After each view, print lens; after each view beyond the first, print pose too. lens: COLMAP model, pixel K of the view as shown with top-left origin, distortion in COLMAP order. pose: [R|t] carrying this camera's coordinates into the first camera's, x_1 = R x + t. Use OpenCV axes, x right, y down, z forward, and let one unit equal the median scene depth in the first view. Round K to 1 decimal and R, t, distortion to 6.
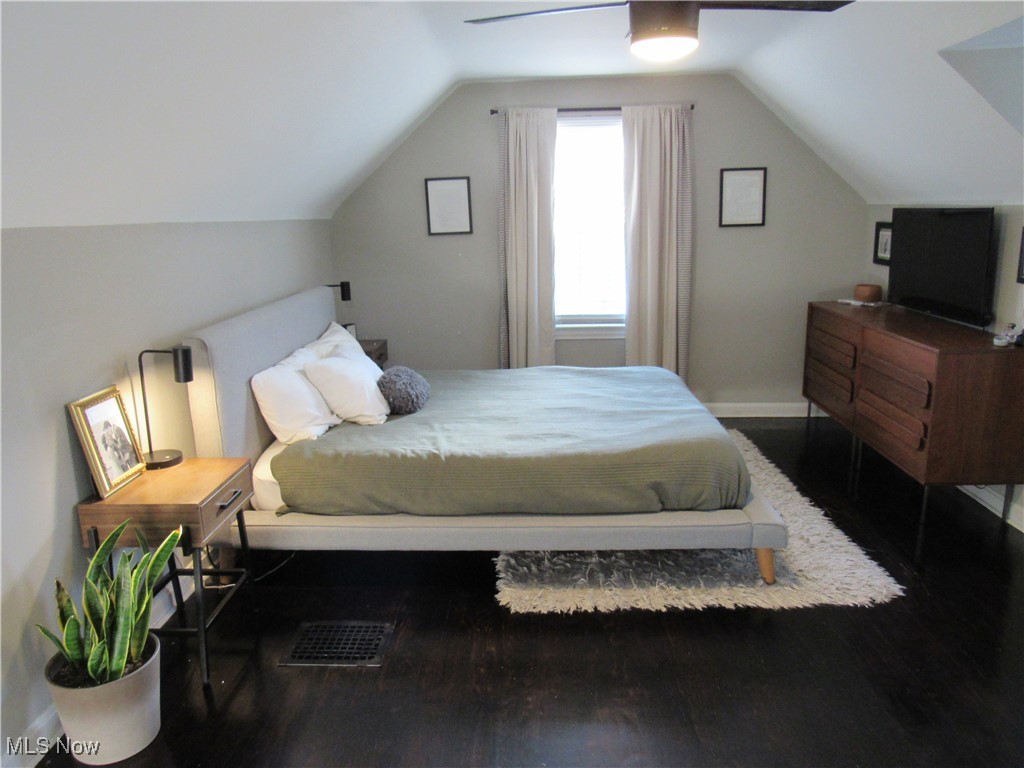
lens RADIAL K [[733.0, 0, 506.3], [0, 733.0, 389.3], [0, 0, 1]] dist [-0.033240, 0.015909]
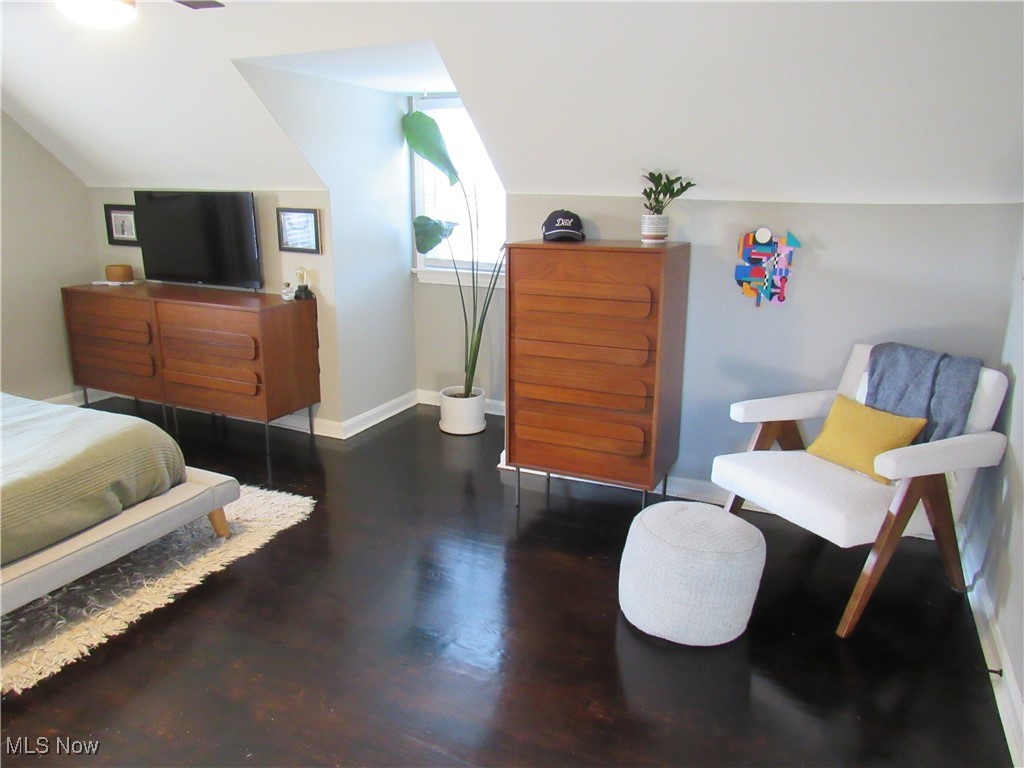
lens RADIAL K [[733.0, 0, 520.5], [0, 733.0, 377.3], [0, 0, 1]] dist [-0.033240, 0.015909]
pose [[0.379815, -0.204064, 0.902274, -0.389784], [0.199913, 0.970424, 0.135323, -0.023243], [-0.903203, 0.128979, 0.409377, 0.133018]]
